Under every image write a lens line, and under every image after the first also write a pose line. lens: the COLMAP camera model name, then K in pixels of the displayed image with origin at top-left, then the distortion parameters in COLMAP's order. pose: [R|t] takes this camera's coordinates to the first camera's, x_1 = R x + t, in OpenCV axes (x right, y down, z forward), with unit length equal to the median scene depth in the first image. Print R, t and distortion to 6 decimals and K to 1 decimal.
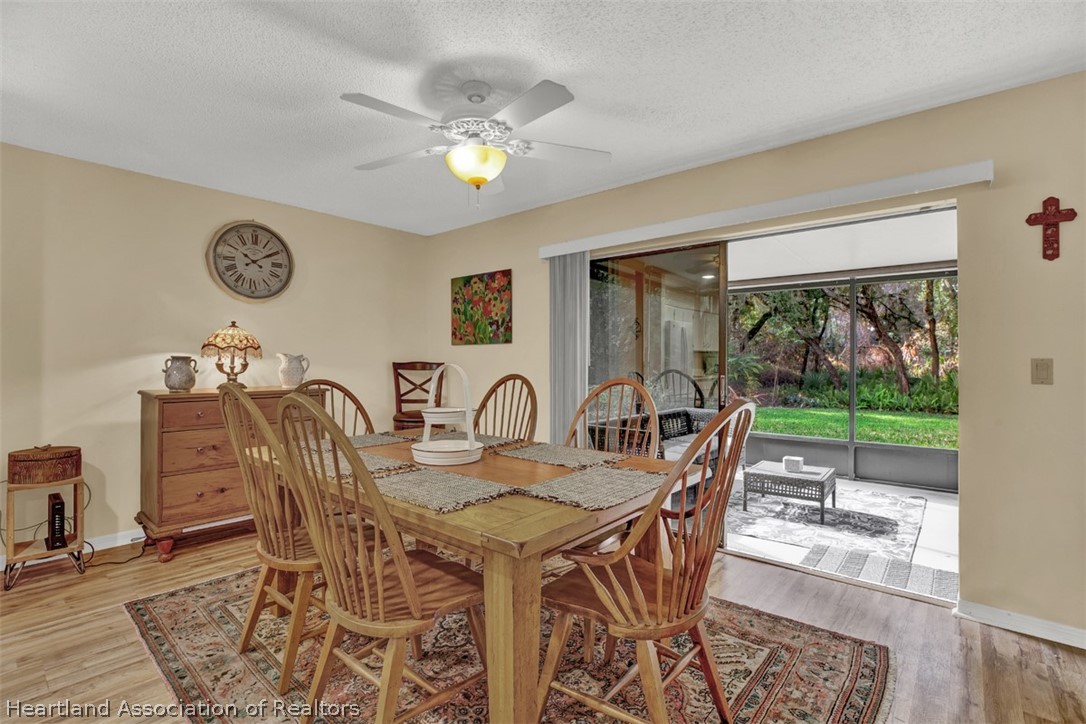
lens RADIAL K [[507.8, 0, 542.1], [0, 507.8, 357.0], [0, 0, 1]] dist [-0.040294, 0.010923]
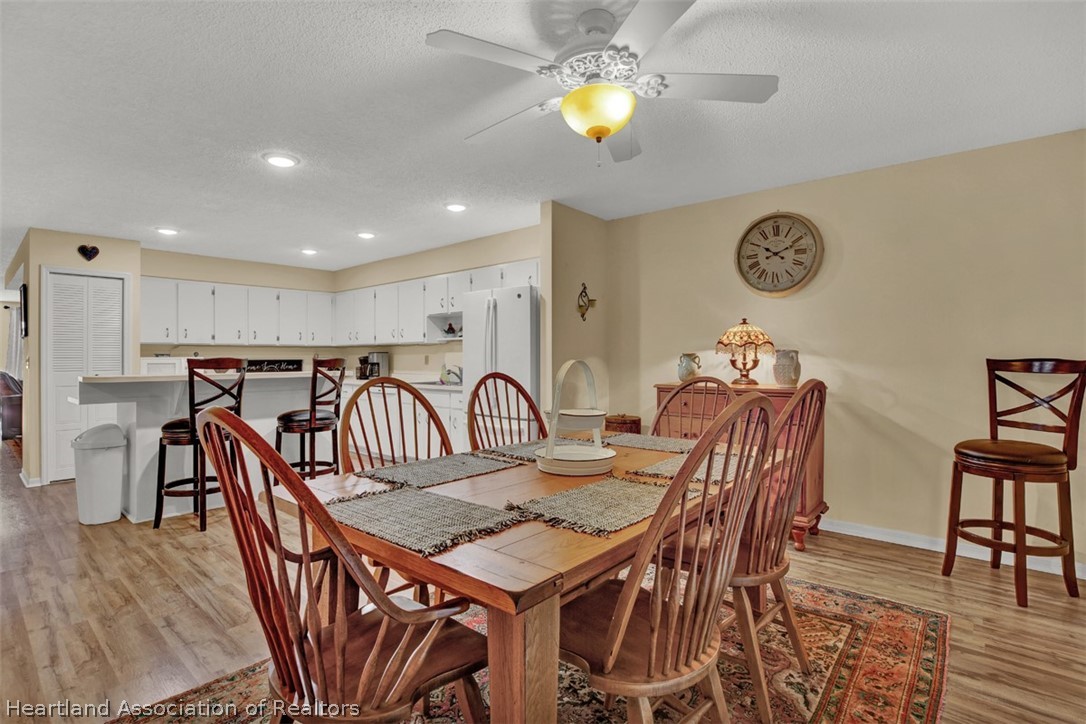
lens RADIAL K [[521.2, 0, 541.9], [0, 521.2, 358.5], [0, 0, 1]] dist [-0.027878, 0.002784]
pose [[-0.003354, 0.000568, -0.999994, 0.366241], [0.008807, 0.999961, 0.000539, 0.005046], [0.999956, -0.008805, -0.003359, 0.482799]]
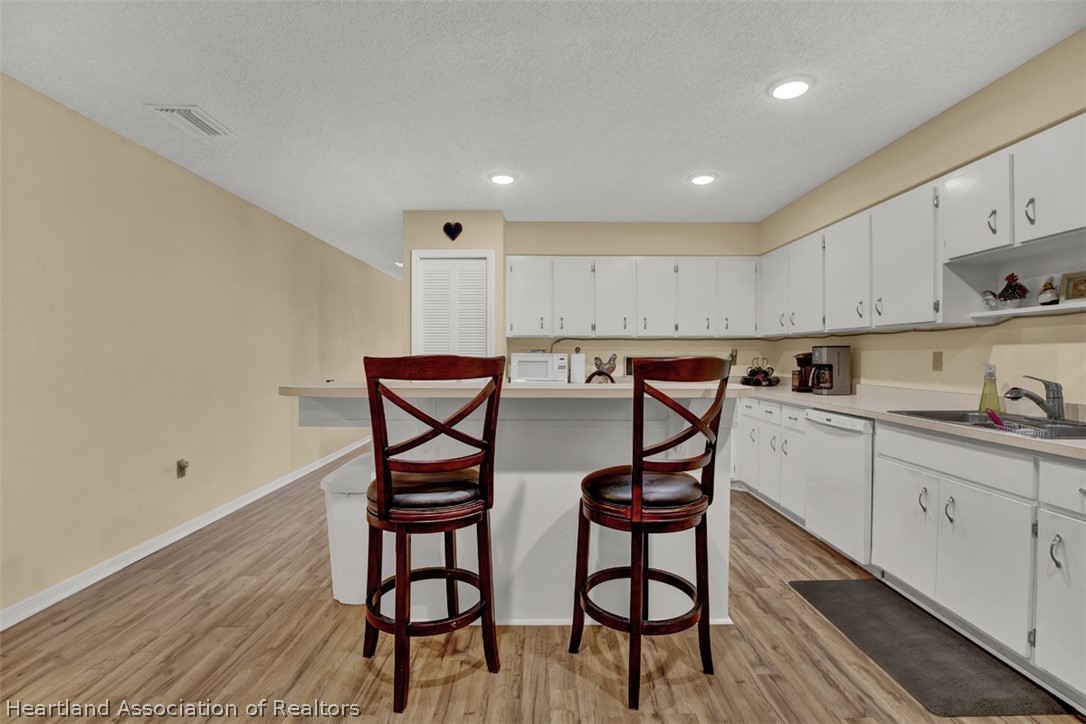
lens RADIAL K [[507.8, 0, 542.7], [0, 507.8, 356.0], [0, 0, 1]] dist [-0.040294, 0.010923]
pose [[-0.751125, -0.001066, -0.660159, -0.281367], [0.000595, 0.999997, -0.002292, 0.001061], [0.660159, -0.002114, -0.751123, 0.298618]]
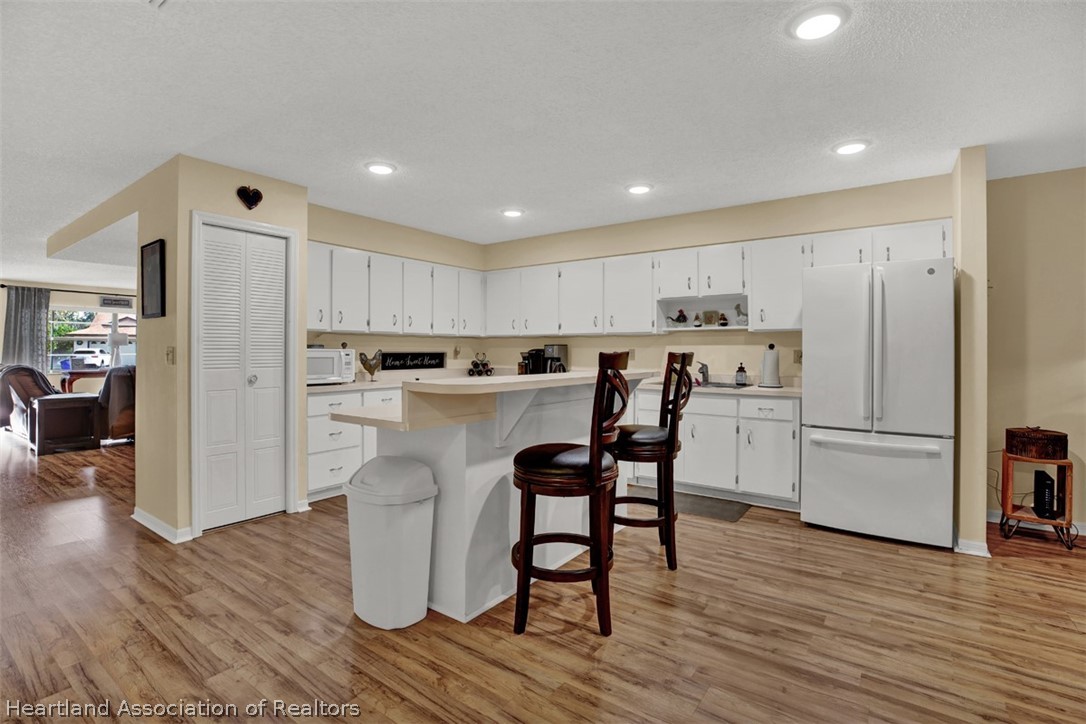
lens RADIAL K [[507.8, 0, 544.4], [0, 507.8, 347.8], [0, 0, 1]] dist [-0.040294, 0.010923]
pose [[0.090990, -0.006352, -0.995832, 0.031361], [0.001936, 0.999979, -0.006202, -0.002000], [0.995850, -0.001364, 0.091000, -0.171639]]
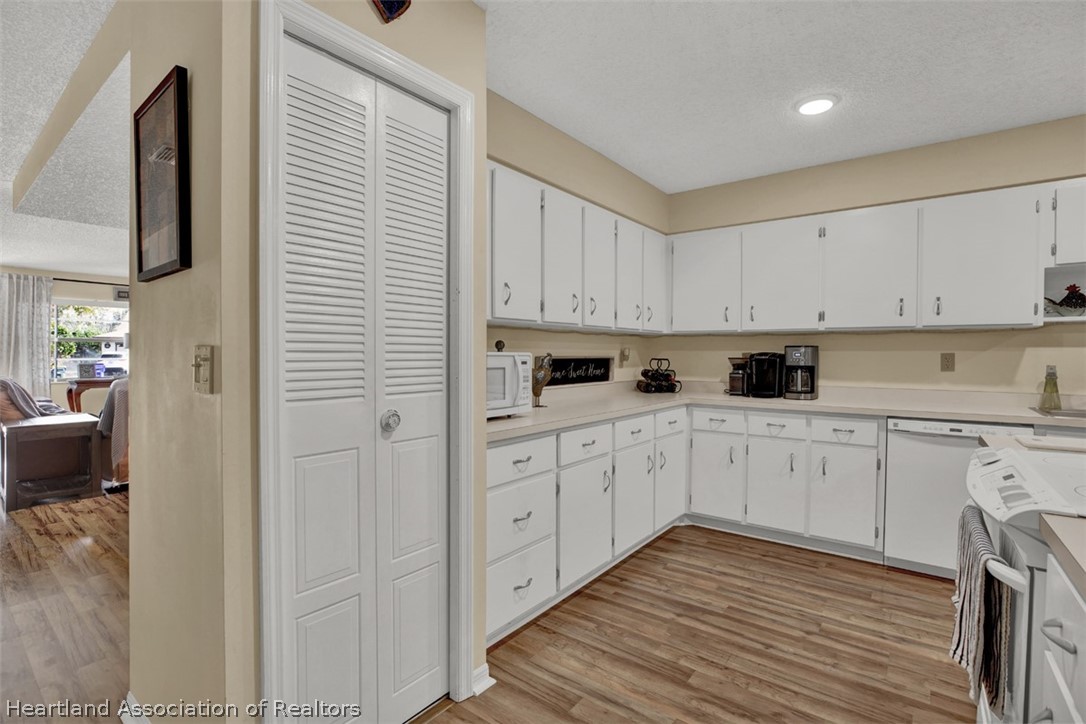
lens RADIAL K [[507.8, 0, 546.4], [0, 507.8, 360.1], [0, 0, 1]] dist [-0.040294, 0.010923]
pose [[0.057180, 0.010682, -0.998307, -0.460174], [0.000560, 0.999942, 0.010732, -0.003691], [0.998364, -0.001173, 0.057171, -0.478913]]
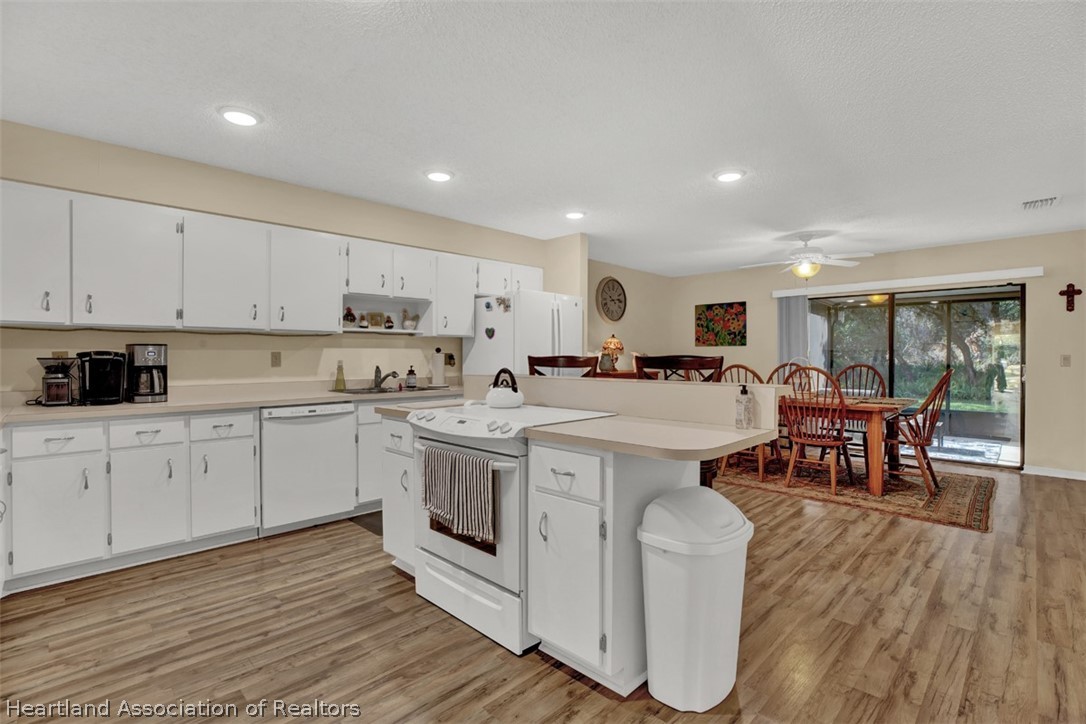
lens RADIAL K [[507.8, 0, 540.5], [0, 507.8, 357.5], [0, 0, 1]] dist [-0.040294, 0.010923]
pose [[0.997345, 0.000213, -0.072817, -0.611707], [0.000501, 0.999952, 0.009791, -0.004704], [0.072816, -0.009801, 0.997297, -0.712764]]
